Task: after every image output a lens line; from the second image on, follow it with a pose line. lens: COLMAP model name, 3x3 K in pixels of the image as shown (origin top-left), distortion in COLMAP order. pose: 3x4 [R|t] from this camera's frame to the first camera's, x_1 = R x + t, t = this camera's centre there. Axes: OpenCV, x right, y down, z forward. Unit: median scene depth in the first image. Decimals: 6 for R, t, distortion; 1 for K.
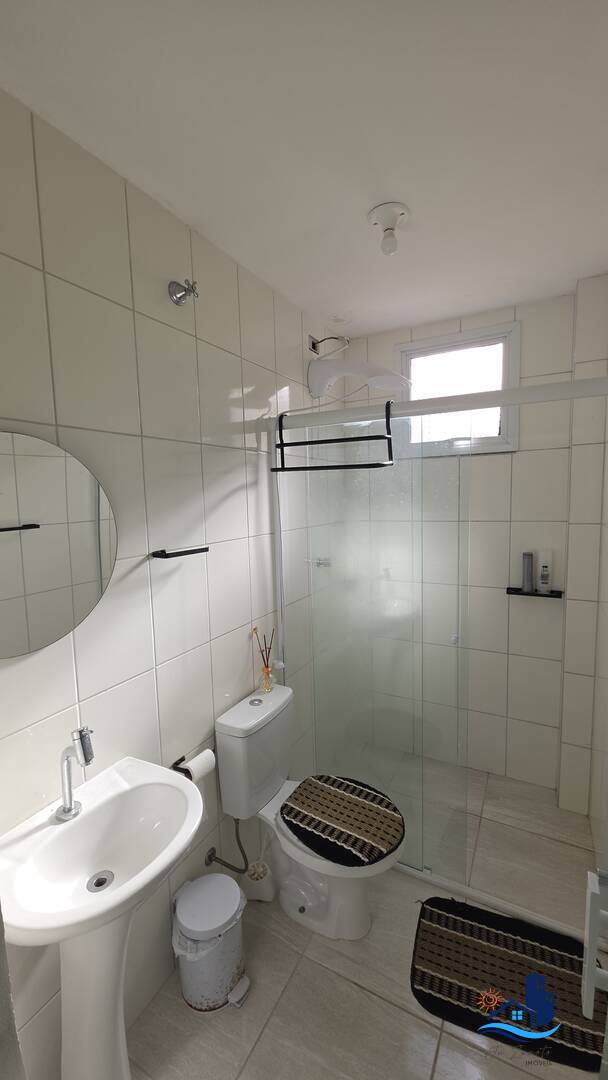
lens RADIAL K [[430.0, 0, 306.1], [0, 430.0, 547.6], [0, 0, 1]] dist [0.009245, -0.007005]
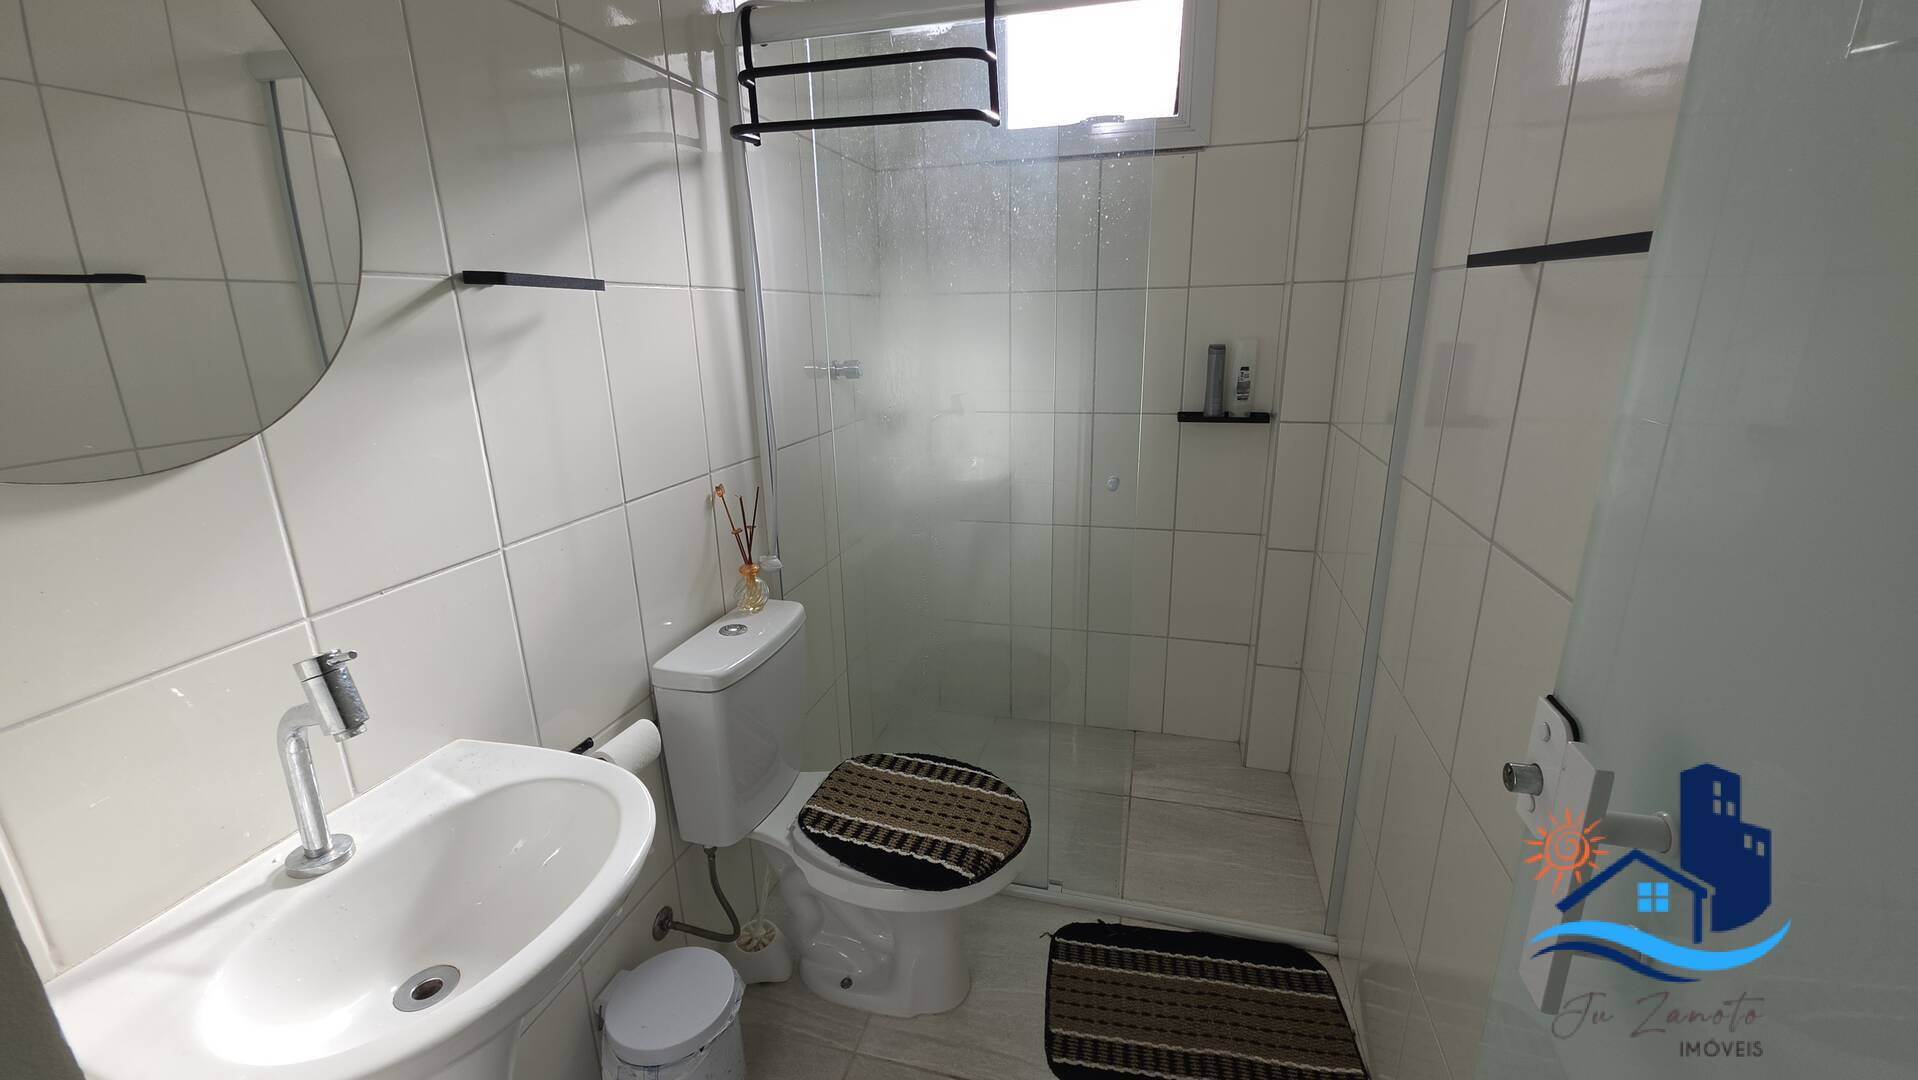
lens RADIAL K [[763.6, 0, 954.1], [0, 763.6, 545.0], [0, 0, 1]] dist [0.009245, -0.007005]
pose [[0.973764, -0.053769, 0.221116, -0.060885], [0.015682, 0.985229, 0.170520, 0.123607], [-0.227019, -0.162578, 0.960224, 0.120171]]
